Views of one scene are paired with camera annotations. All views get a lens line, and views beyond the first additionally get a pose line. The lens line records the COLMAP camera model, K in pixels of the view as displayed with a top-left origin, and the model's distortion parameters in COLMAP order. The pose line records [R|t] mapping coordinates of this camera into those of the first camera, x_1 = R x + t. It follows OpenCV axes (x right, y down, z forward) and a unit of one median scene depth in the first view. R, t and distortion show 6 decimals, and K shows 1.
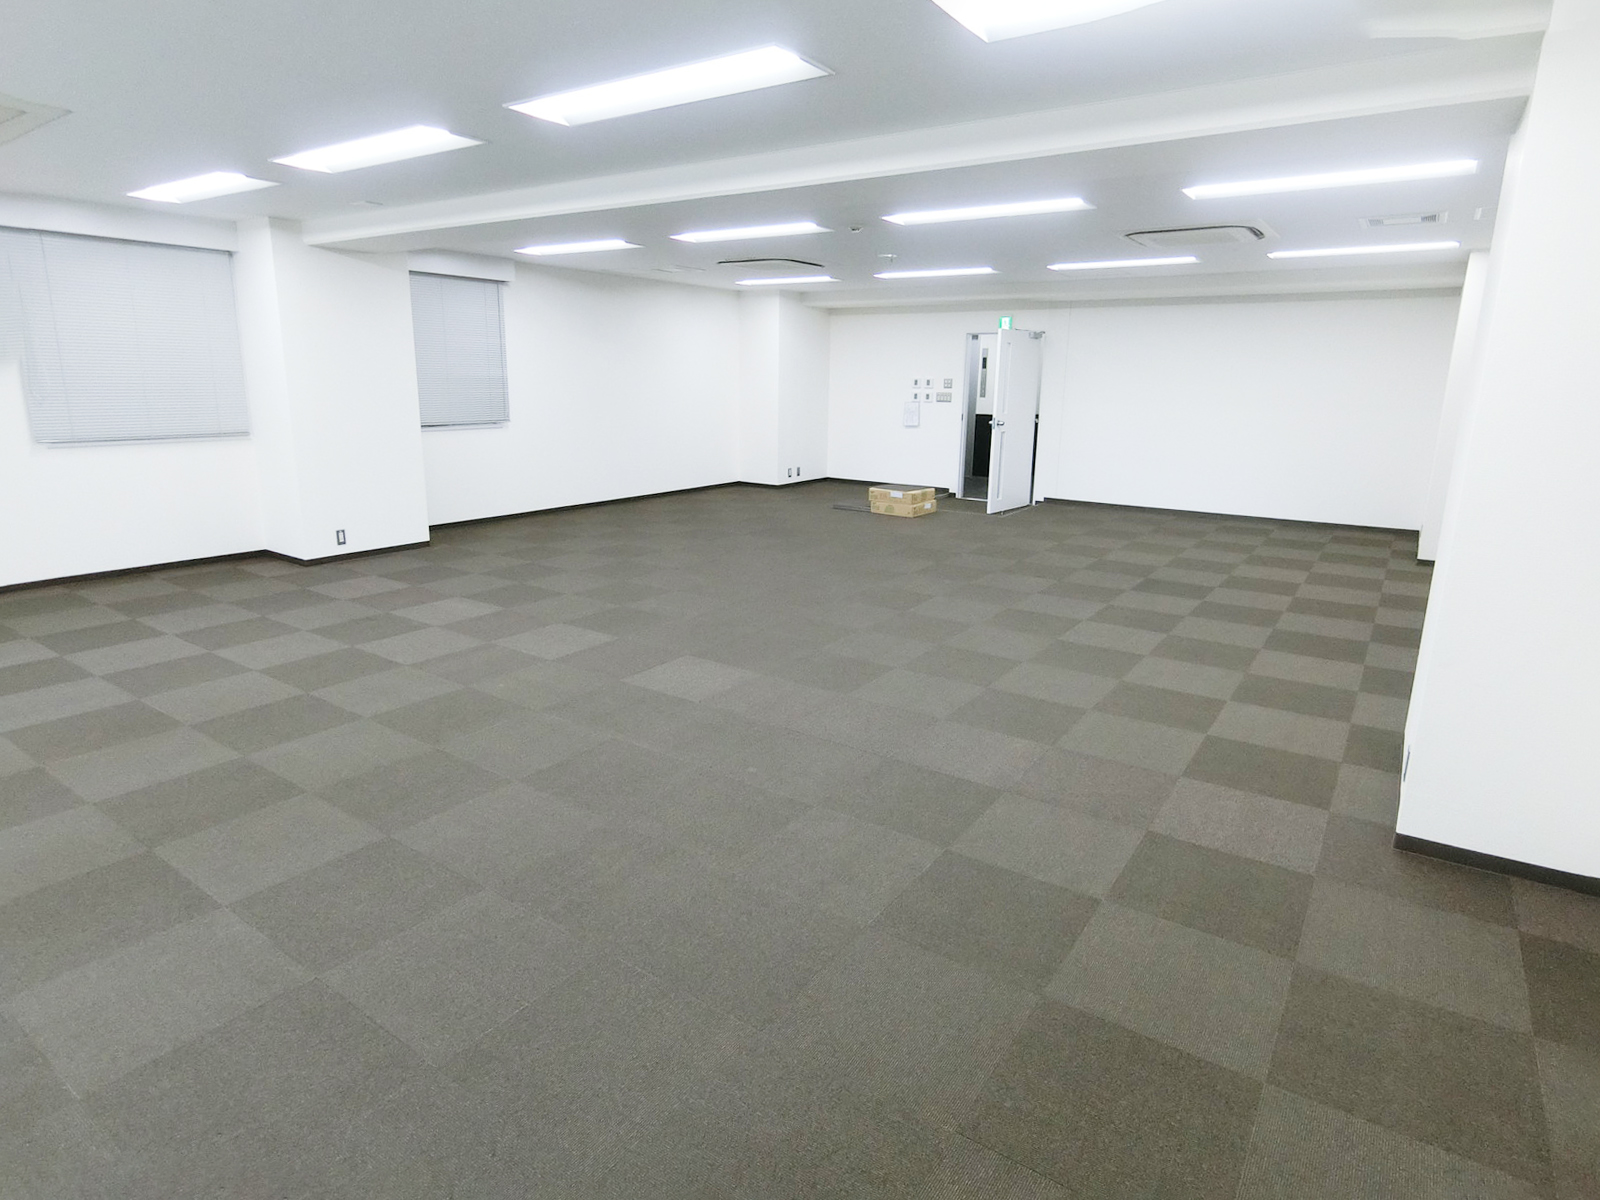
lens RADIAL K [[910.0, 0, 806.7], [0, 910.0, 566.5], [0, 0, 1]] dist [-0.001443, -0.000394]
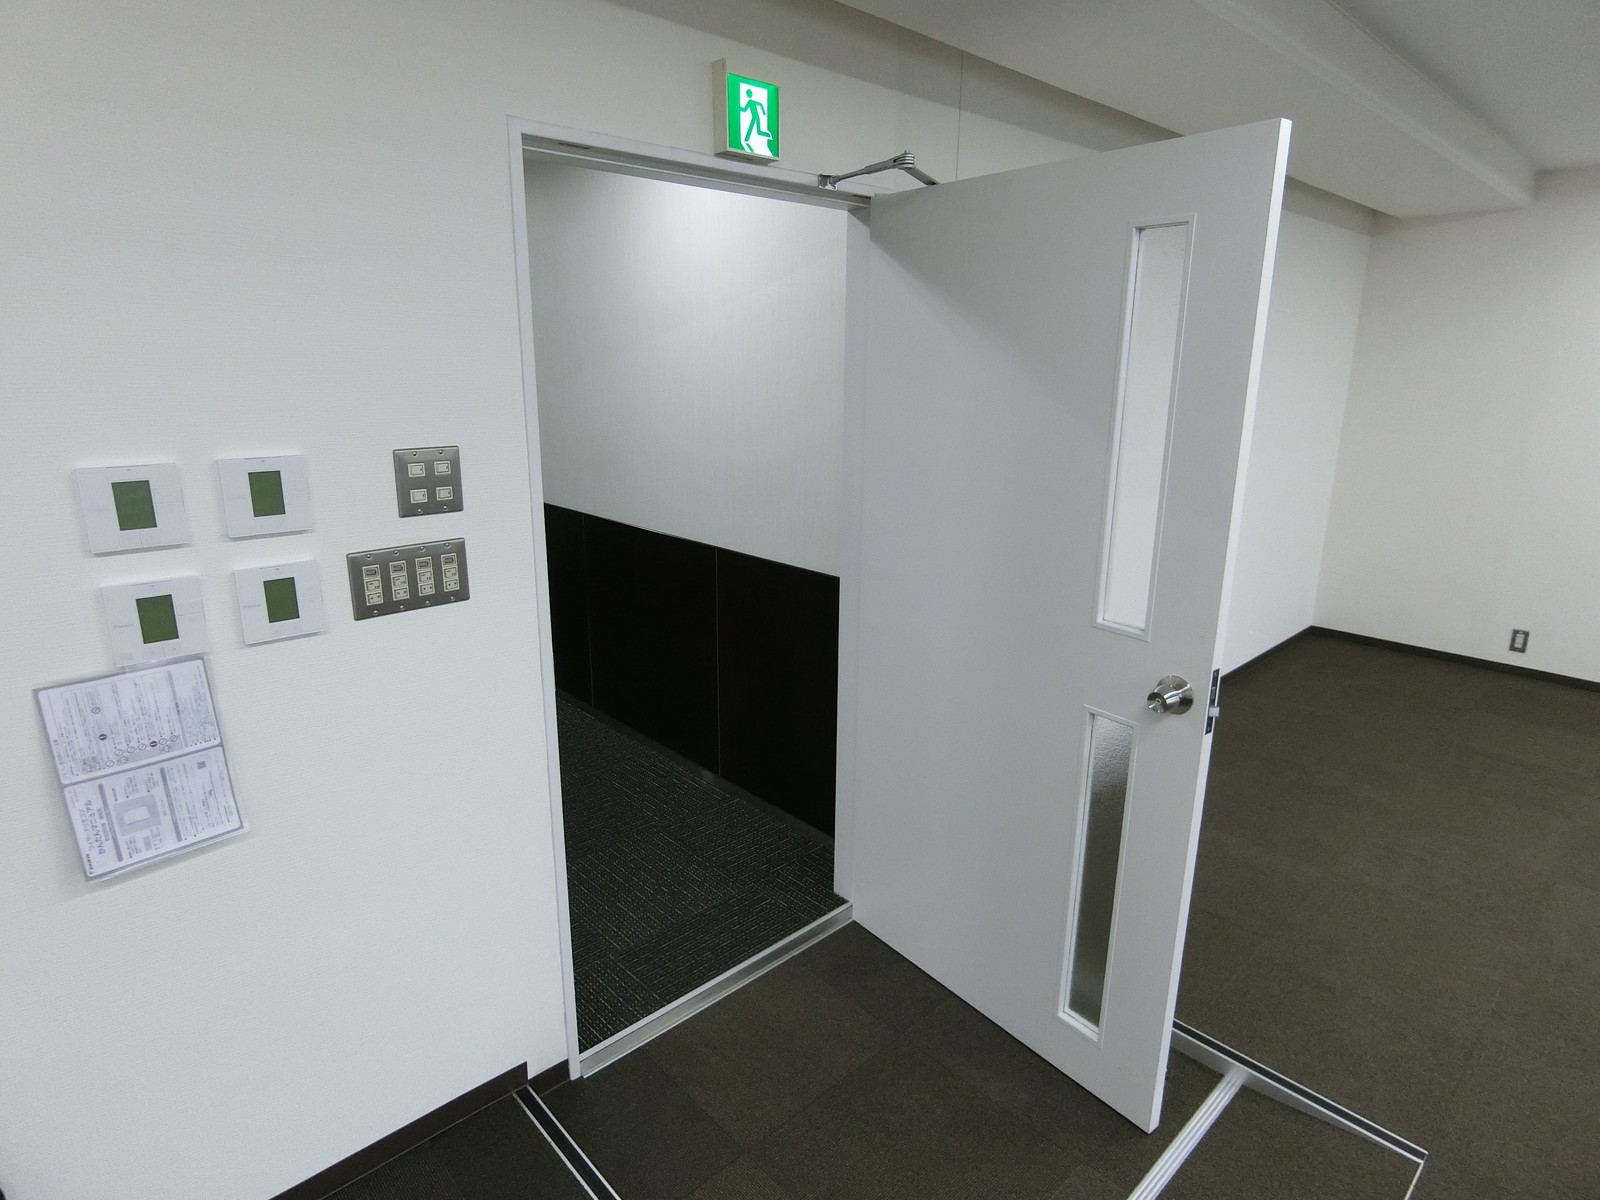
lens RADIAL K [[890.3, 0, 800.0], [0, 890.3, 600.0], [0, 0, 1]] dist [-0.009660, -0.000828]
pose [[0.236214, -0.270630, 0.933254, 0.032843], [0.197229, 0.953794, 0.226666, -0.201025], [-0.951474, 0.130523, 0.278676, 0.897530]]
